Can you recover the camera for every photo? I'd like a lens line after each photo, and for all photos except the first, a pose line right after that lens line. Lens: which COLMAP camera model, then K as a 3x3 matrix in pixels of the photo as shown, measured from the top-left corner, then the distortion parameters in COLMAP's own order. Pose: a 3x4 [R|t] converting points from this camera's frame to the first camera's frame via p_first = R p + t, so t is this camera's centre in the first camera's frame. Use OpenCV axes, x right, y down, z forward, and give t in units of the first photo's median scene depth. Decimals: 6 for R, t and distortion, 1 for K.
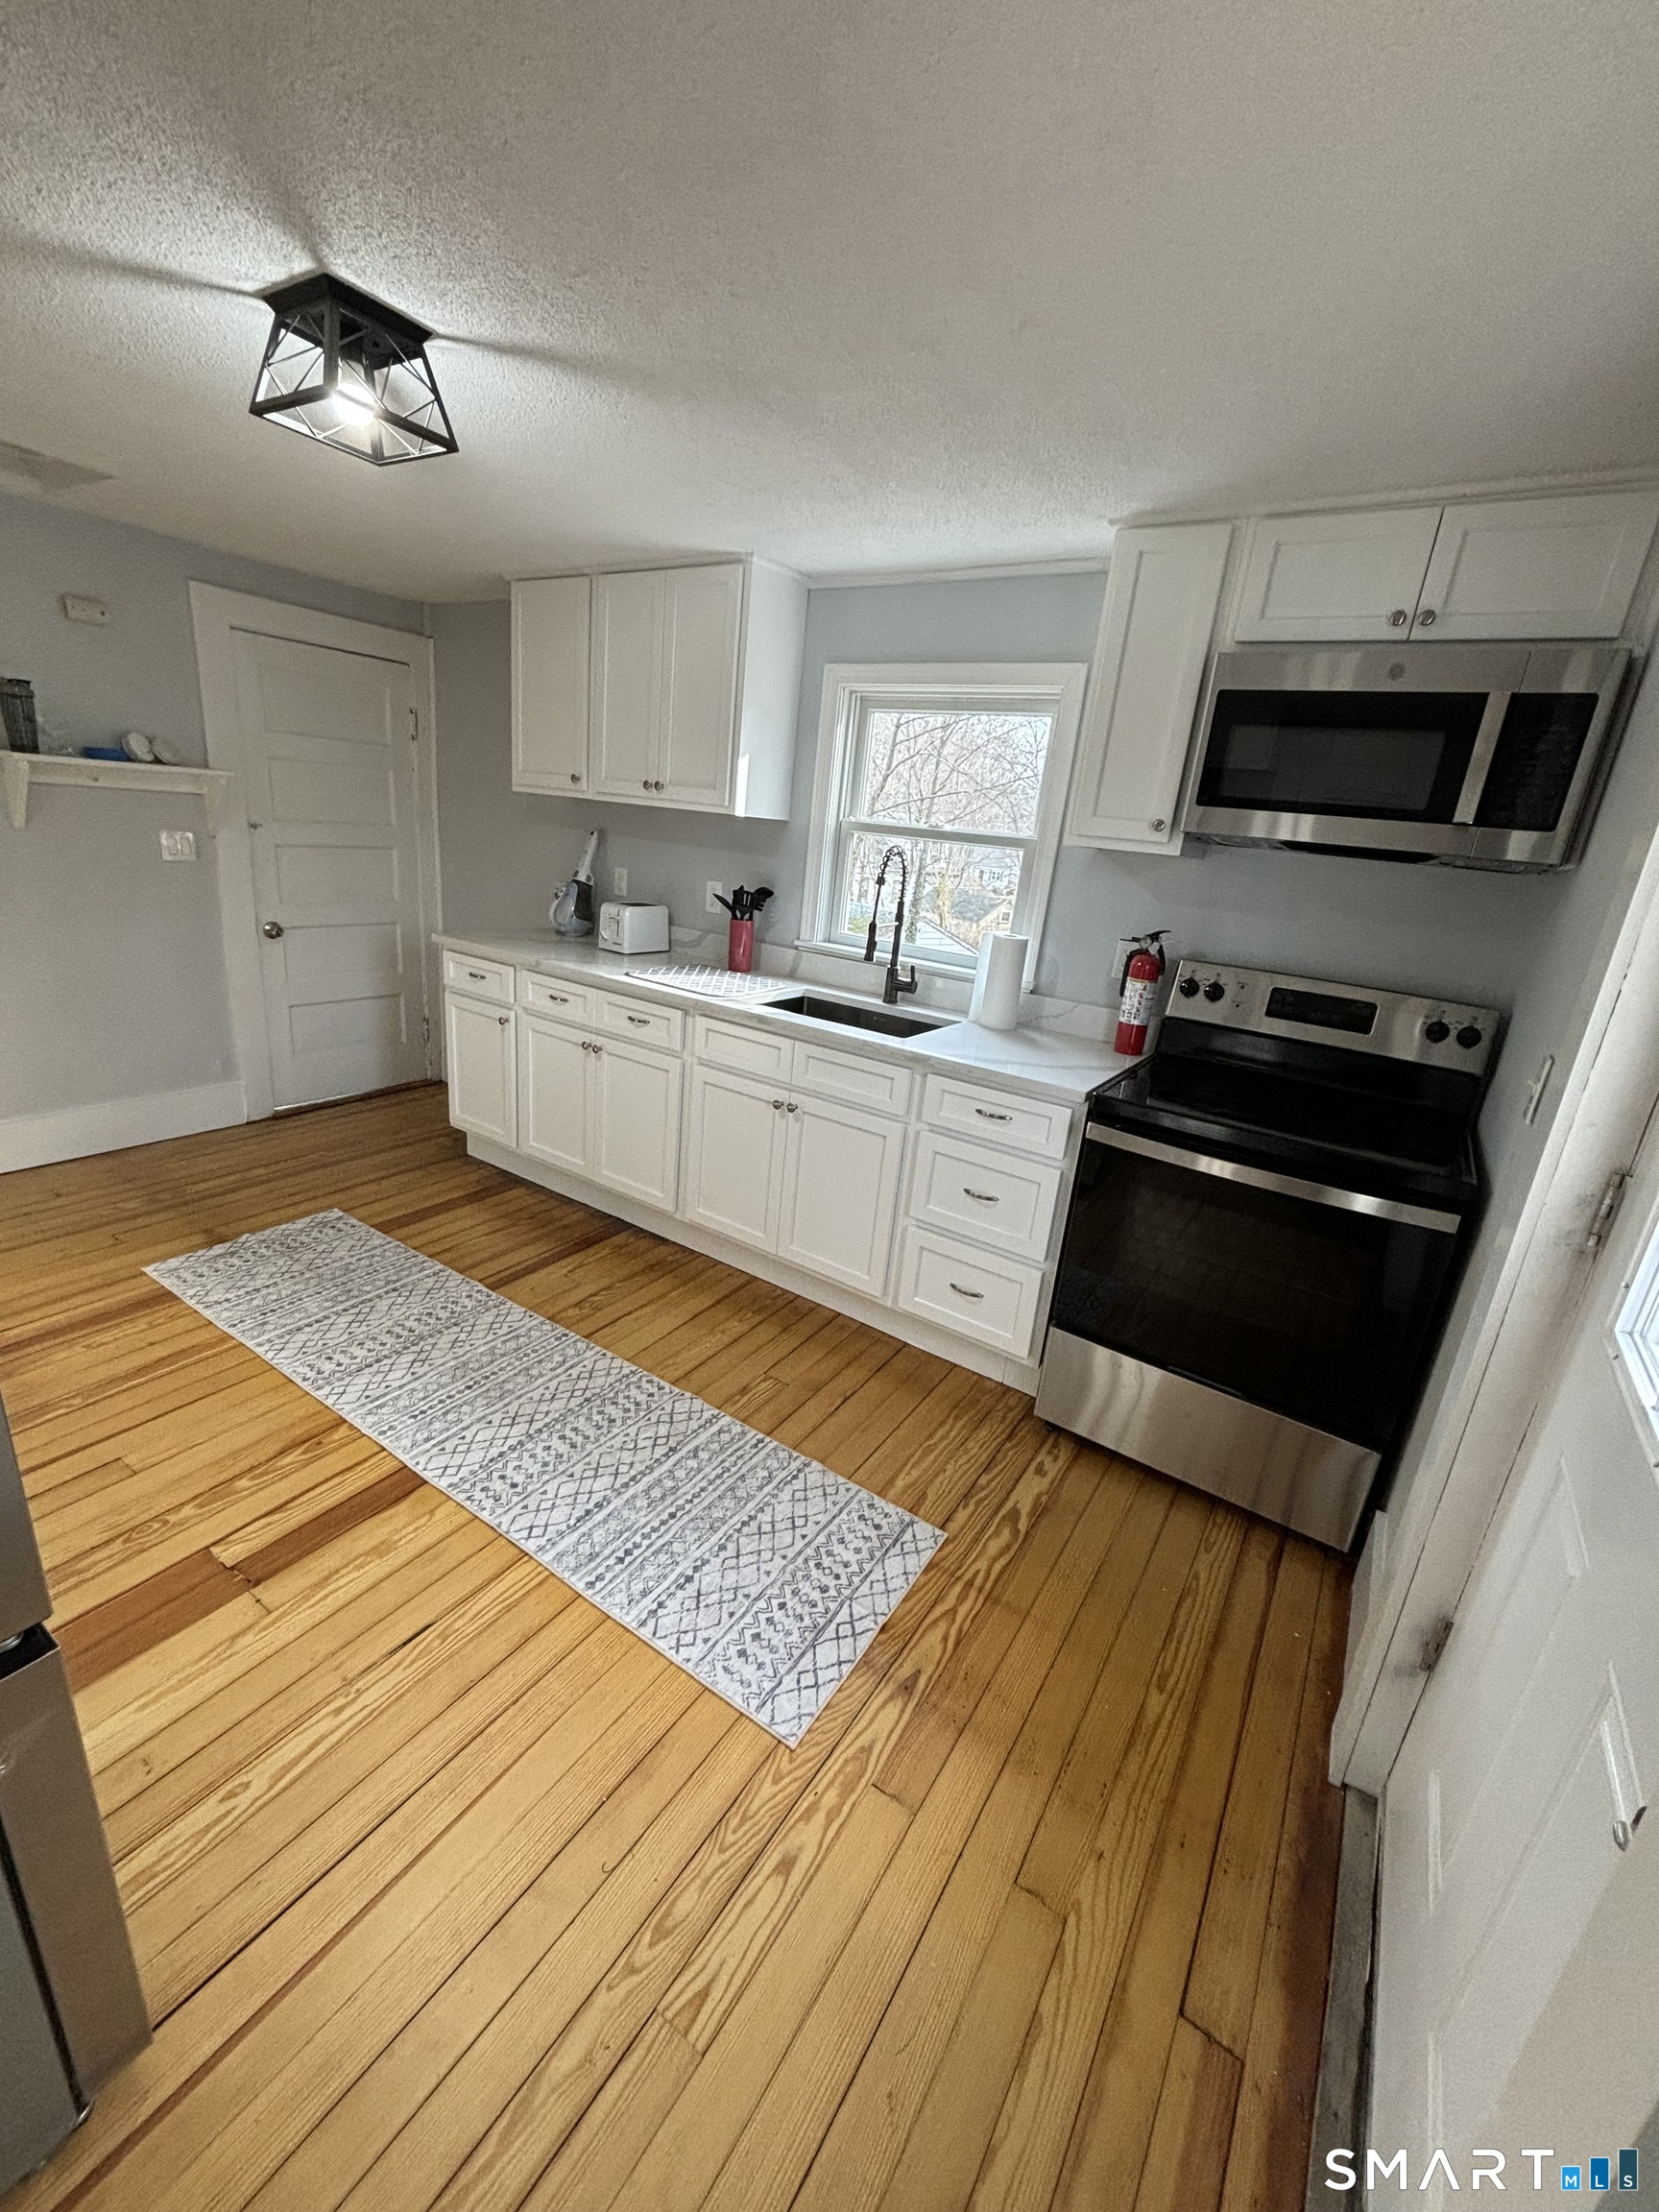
lens RADIAL K [[896.5, 0, 826.9], [0, 896.5, 1100.0], [0, 0, 1]] dist [-0.000332, 0.001485]
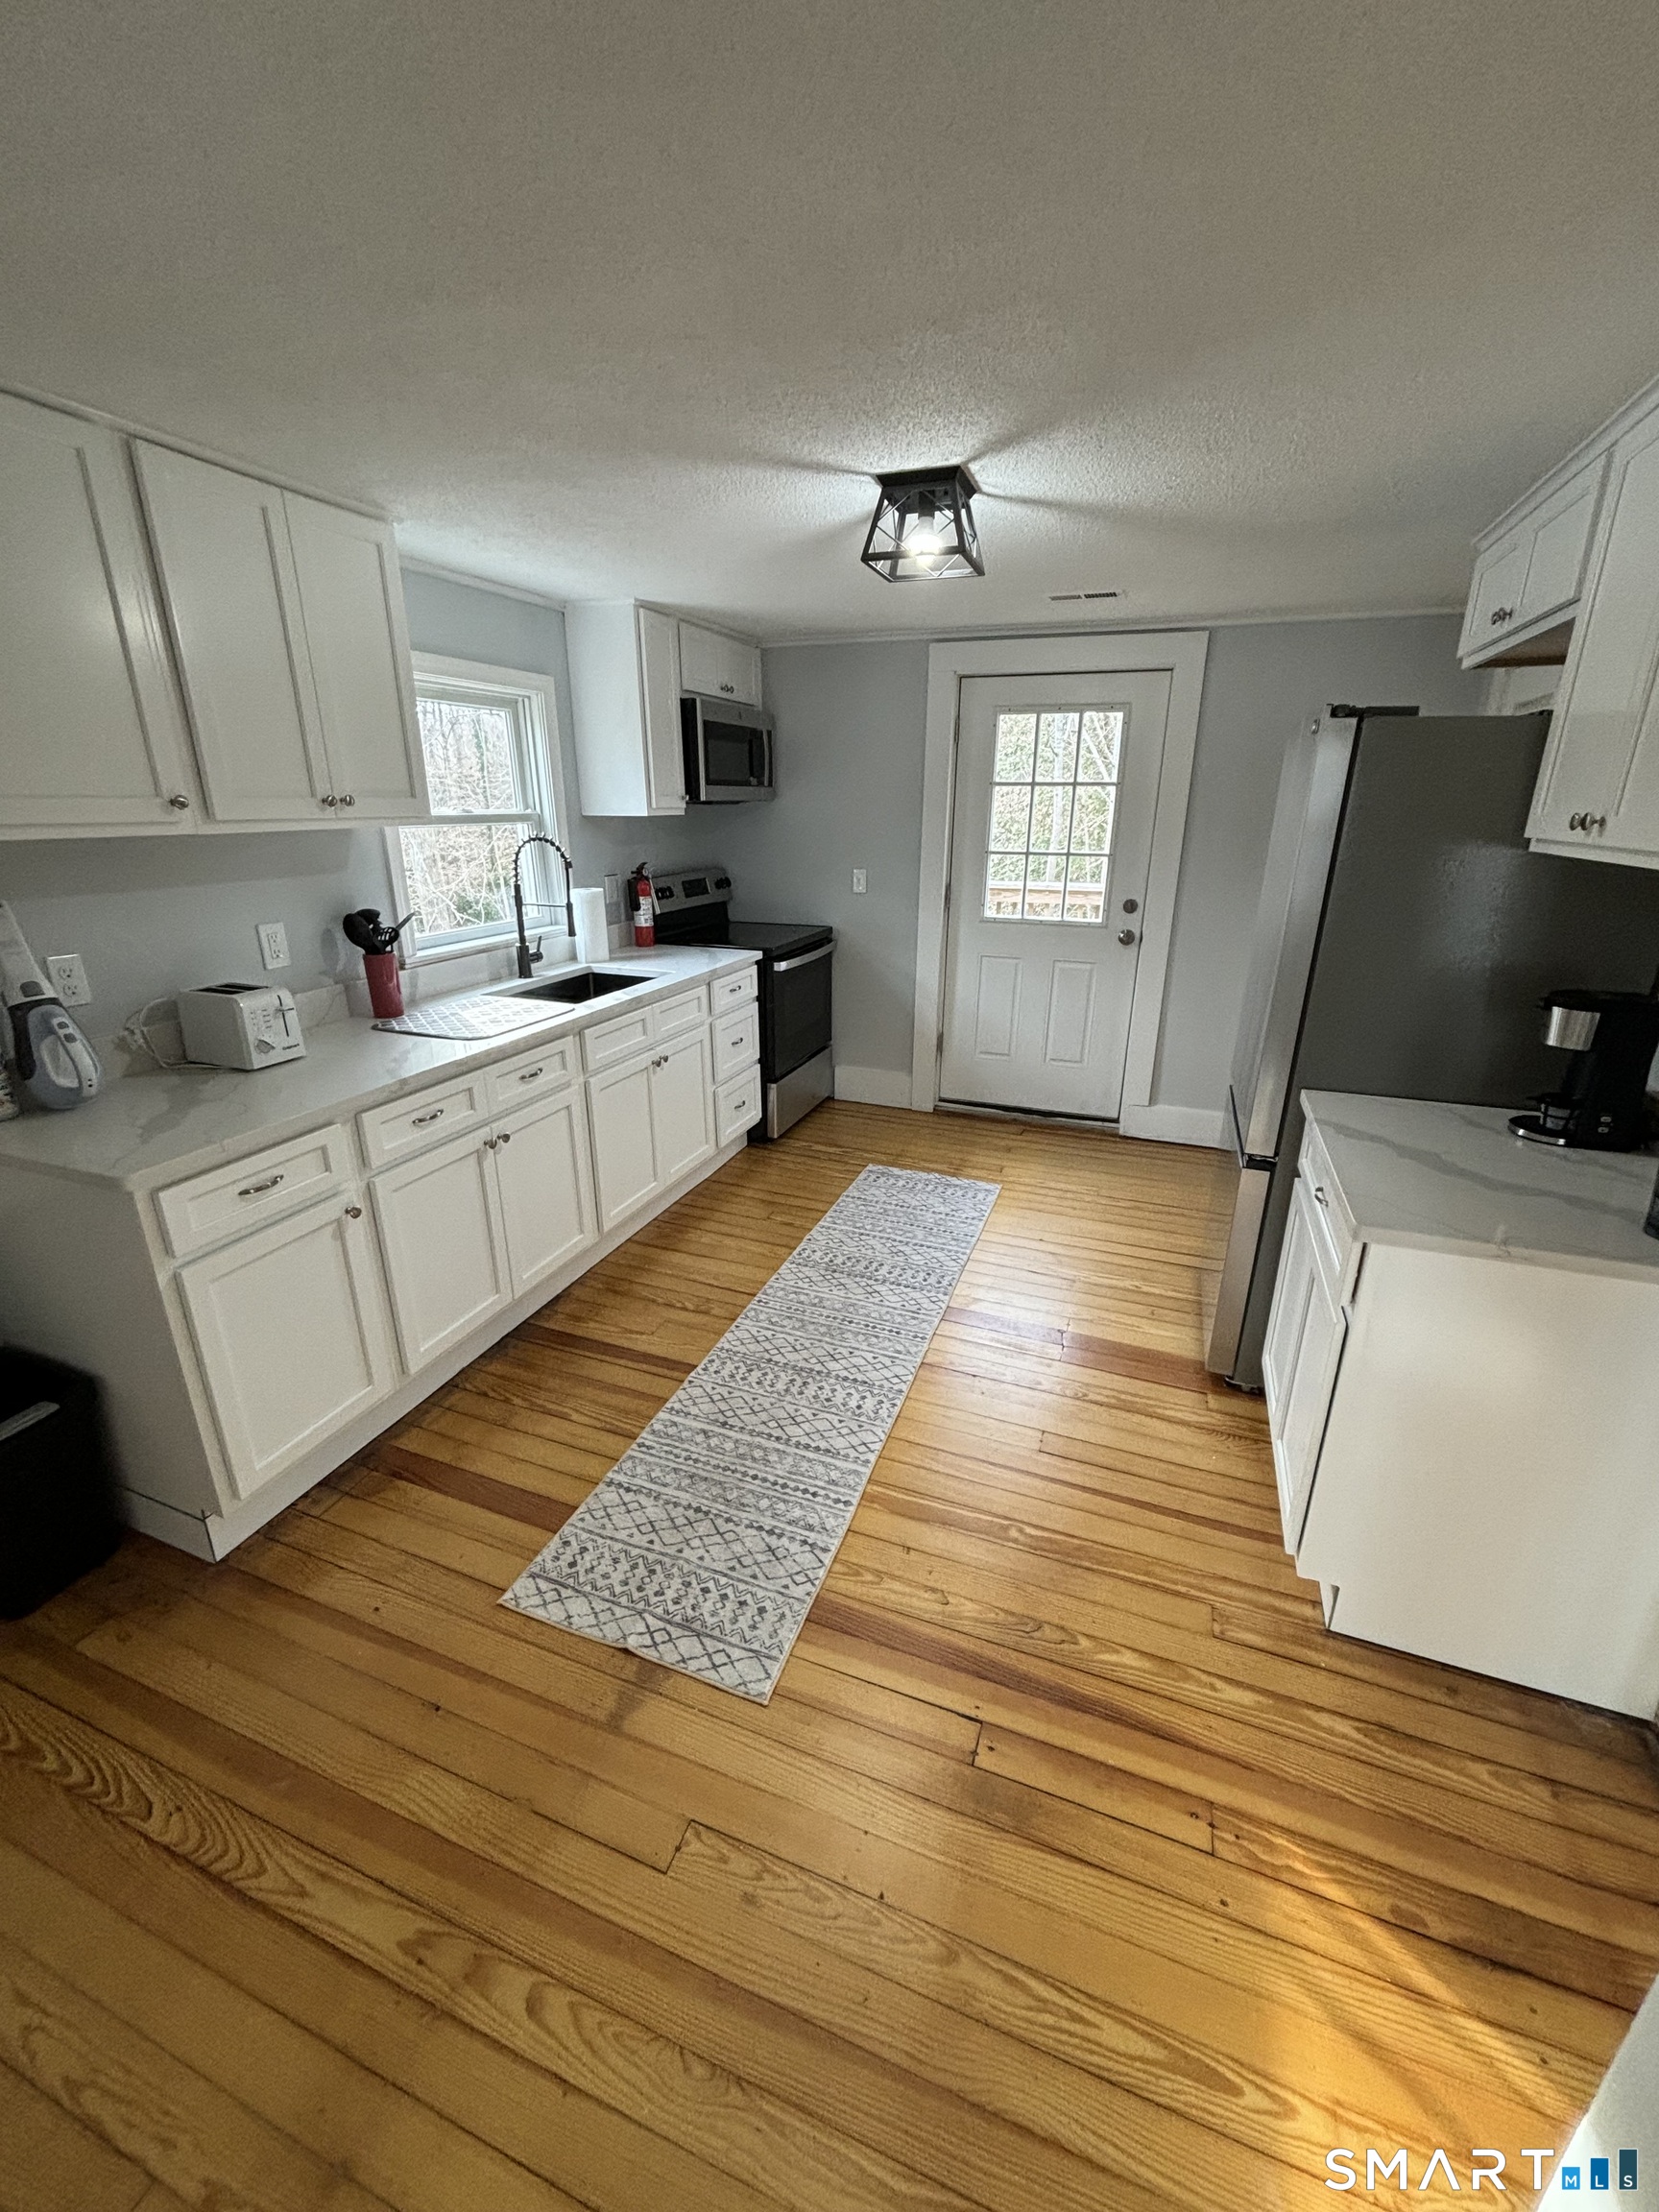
lens RADIAL K [[896.5, 0, 826.9], [0, 896.5, 1100.0], [0, 0, 1]] dist [-0.000332, 0.001485]
pose [[-0.221693, -0.395364, 0.891369, -1.149960], [0.278748, 0.850276, 0.446465, -0.406917], [-0.934426, 0.347446, -0.078293, 0.874820]]
